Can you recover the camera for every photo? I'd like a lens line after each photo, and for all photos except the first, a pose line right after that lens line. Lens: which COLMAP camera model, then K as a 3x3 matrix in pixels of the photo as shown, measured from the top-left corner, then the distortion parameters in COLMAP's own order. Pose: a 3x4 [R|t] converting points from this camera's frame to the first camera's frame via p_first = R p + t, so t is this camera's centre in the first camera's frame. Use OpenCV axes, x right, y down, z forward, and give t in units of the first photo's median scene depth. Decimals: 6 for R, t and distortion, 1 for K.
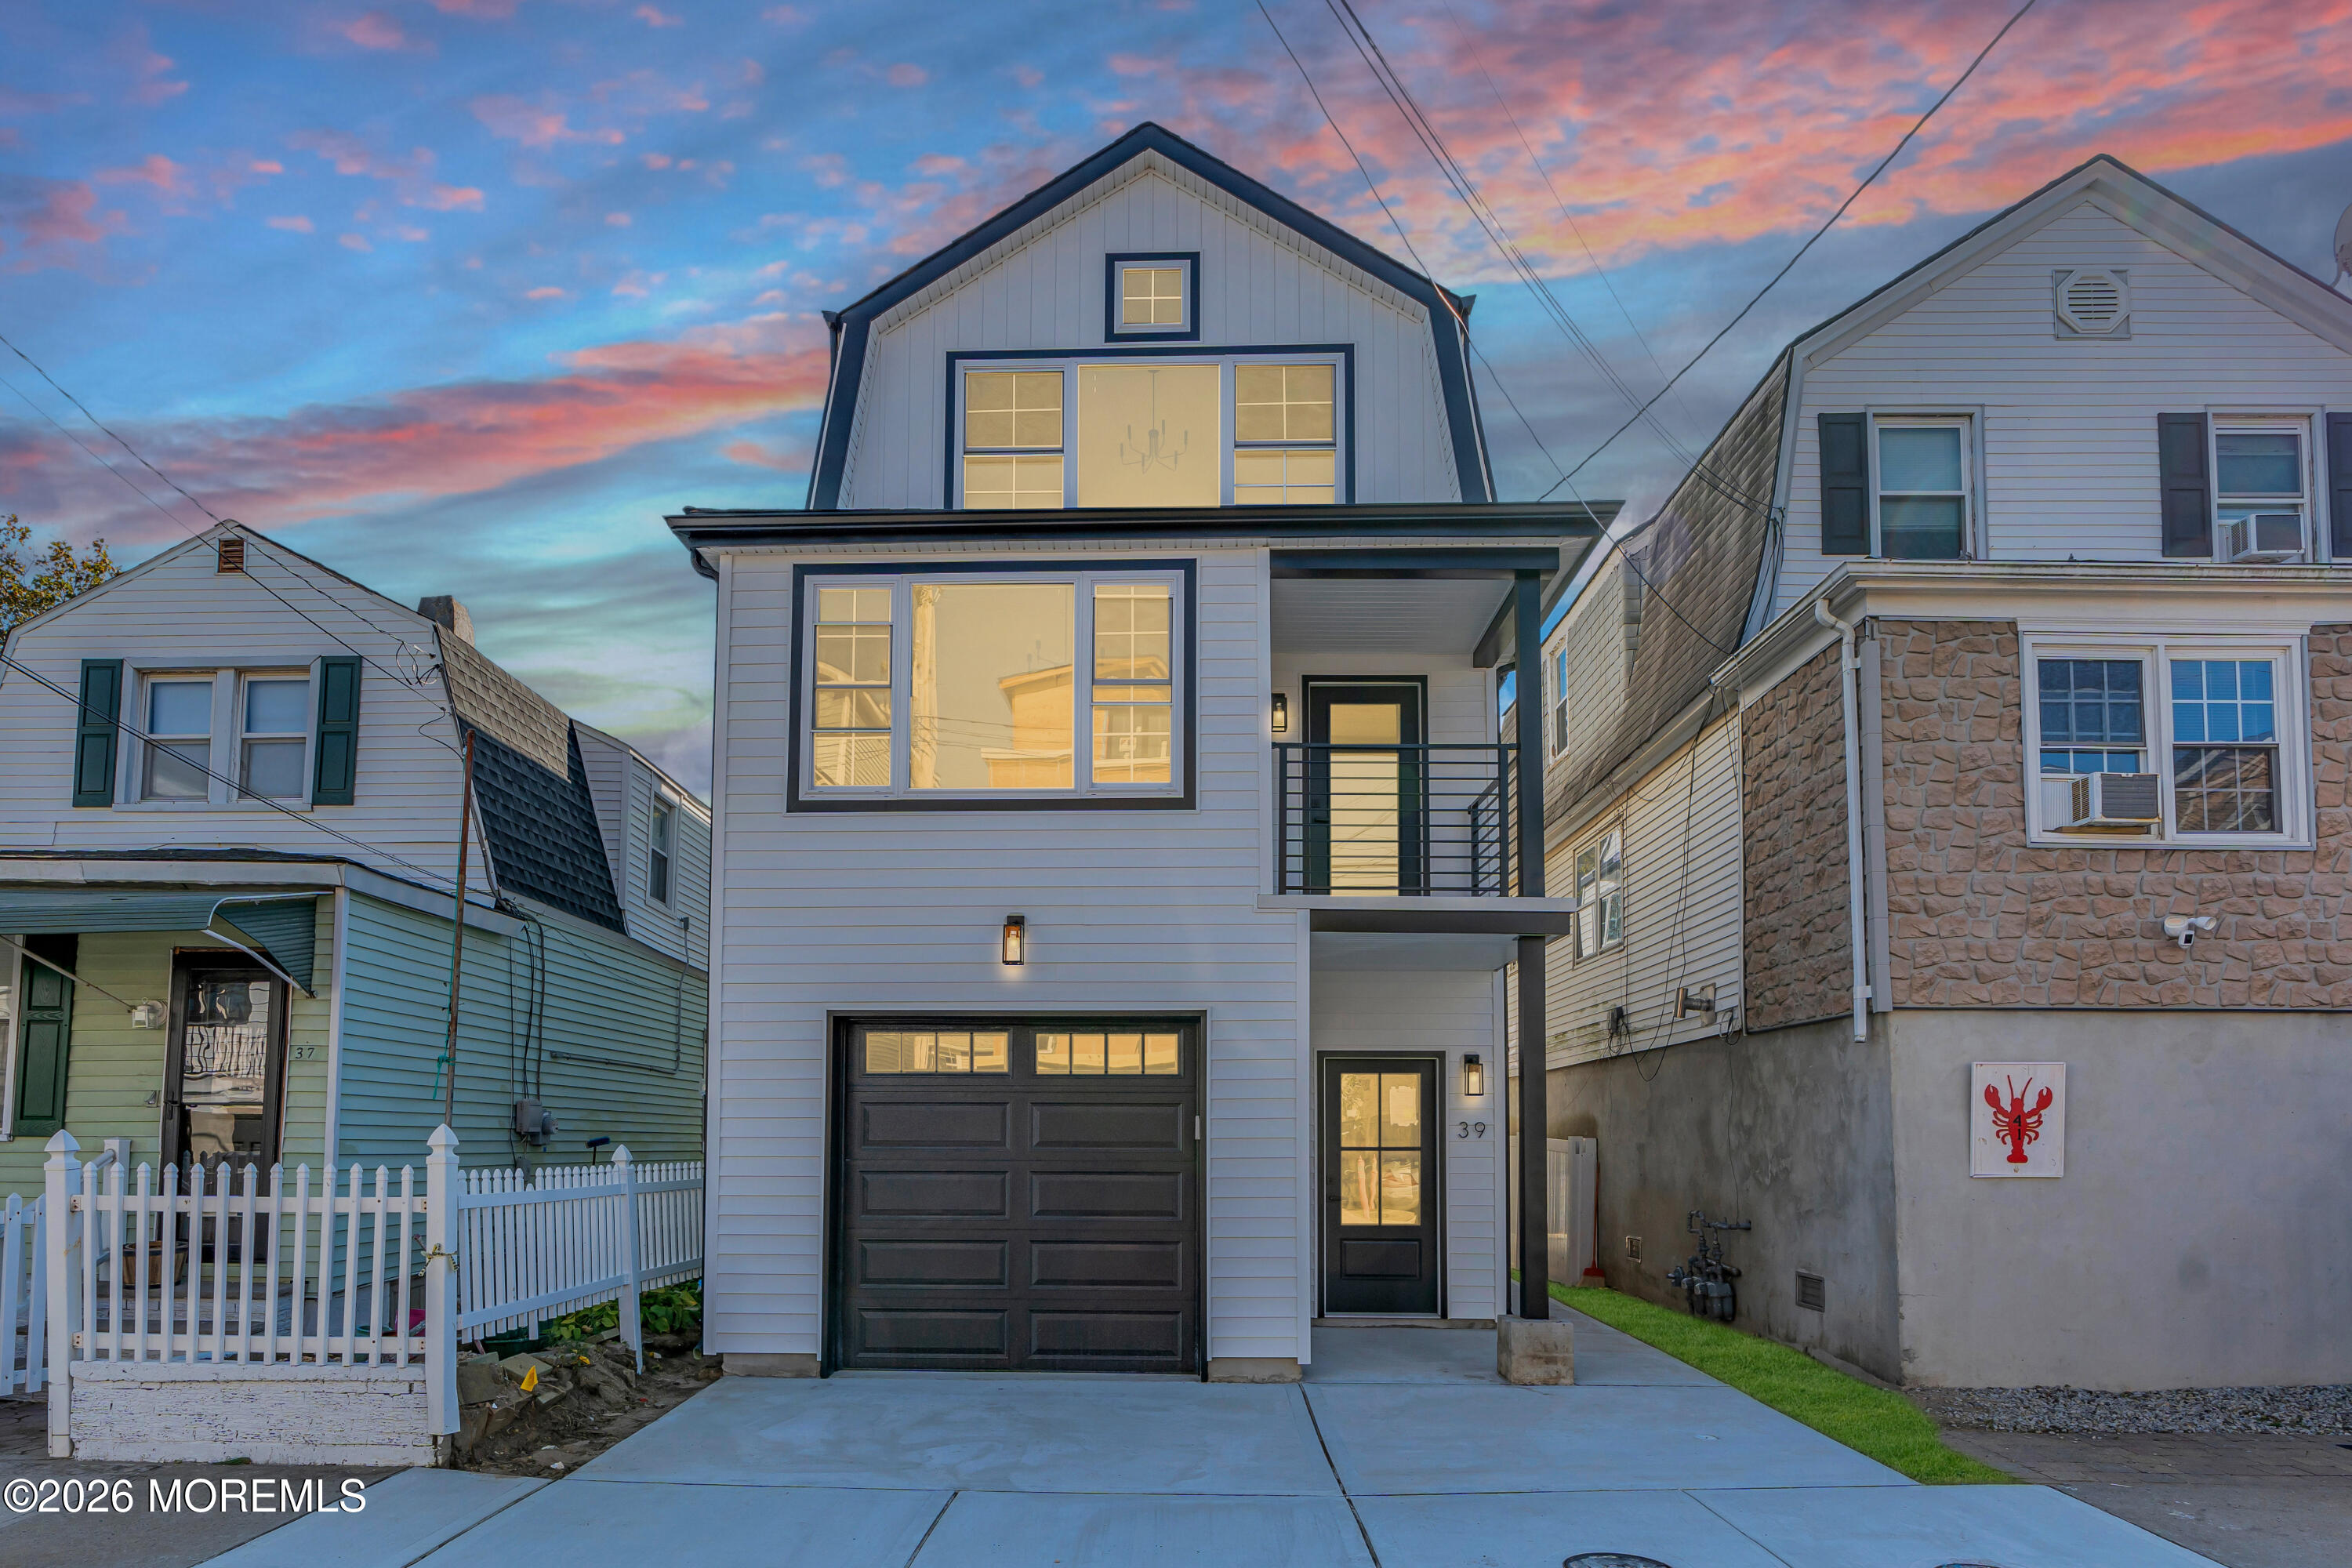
lens RADIAL K [[1048.4, 0, 1176.1], [0, 1048.4, 793.0], [0, 0, 1]] dist [-0.003075, 0.000032]
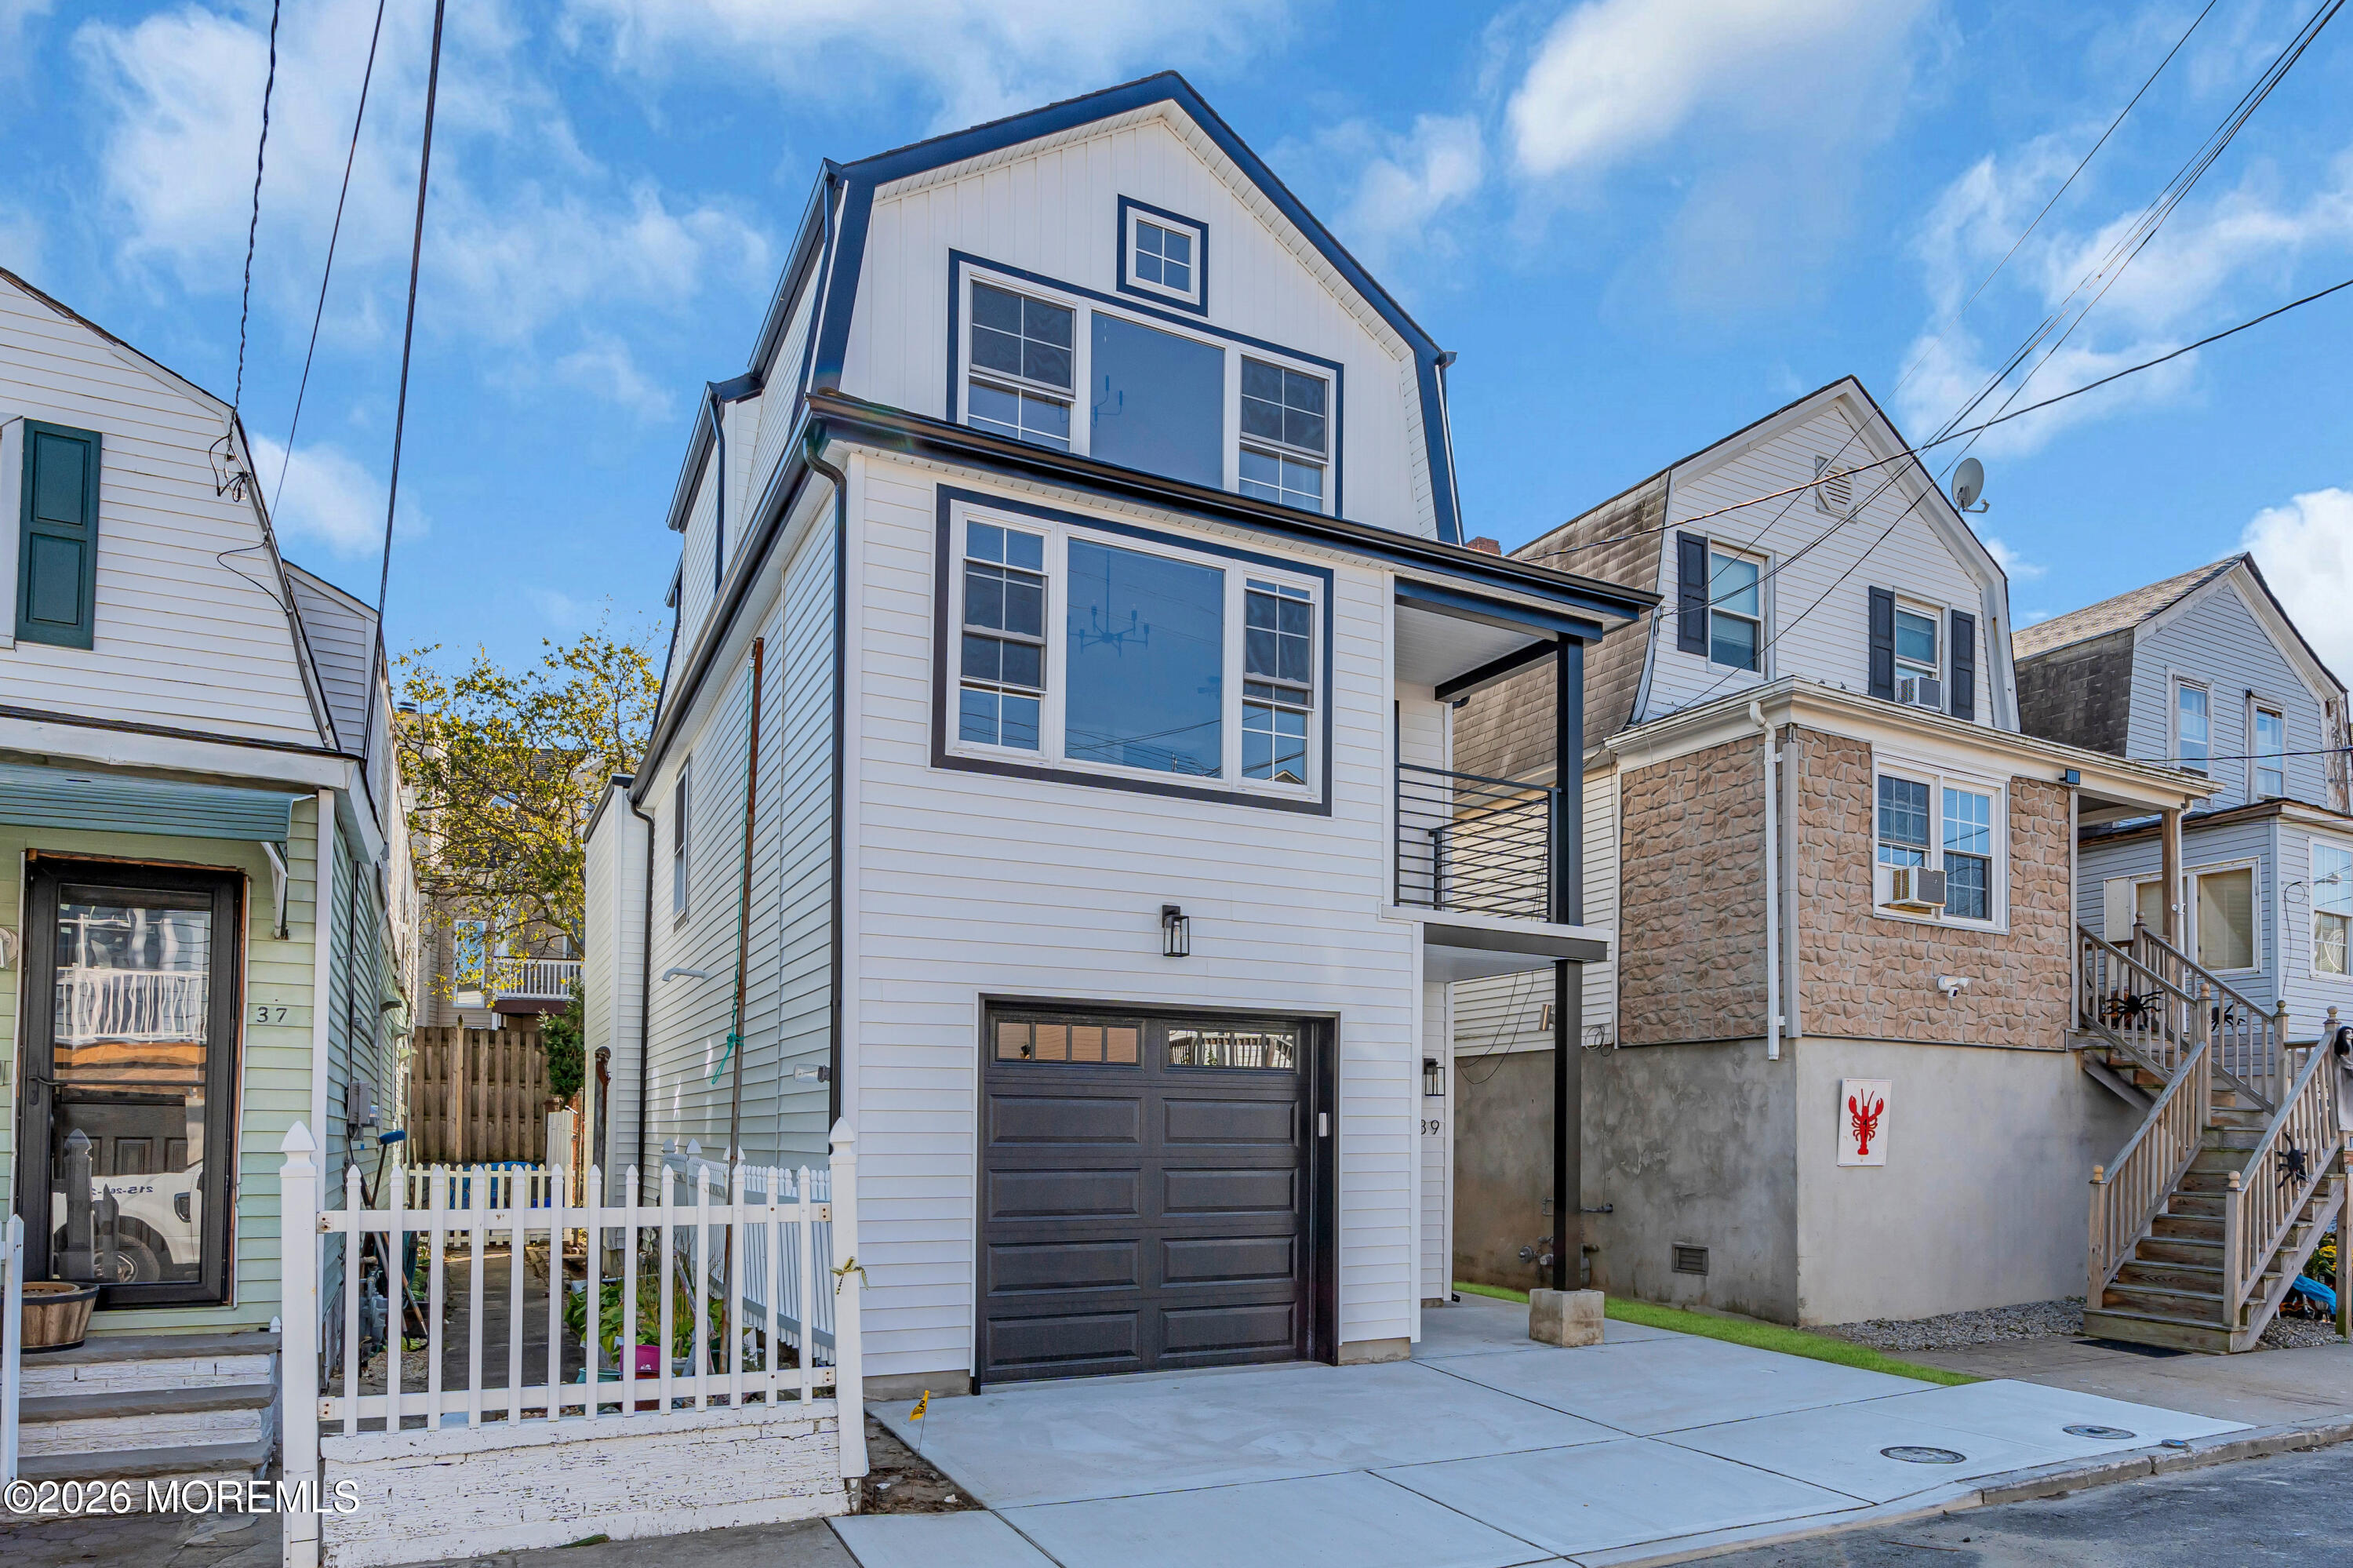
lens RADIAL K [[1142.0, 0, 1176.4], [0, 1142.0, 773.5], [0, 0, 1]] dist [-0.003215, 0.000463]
pose [[0.908160, 0.128457, 0.398426, -0.586286], [-0.134086, 0.990873, -0.013838, 0.010279], [-0.396567, -0.040856, 0.917096, 0.035430]]
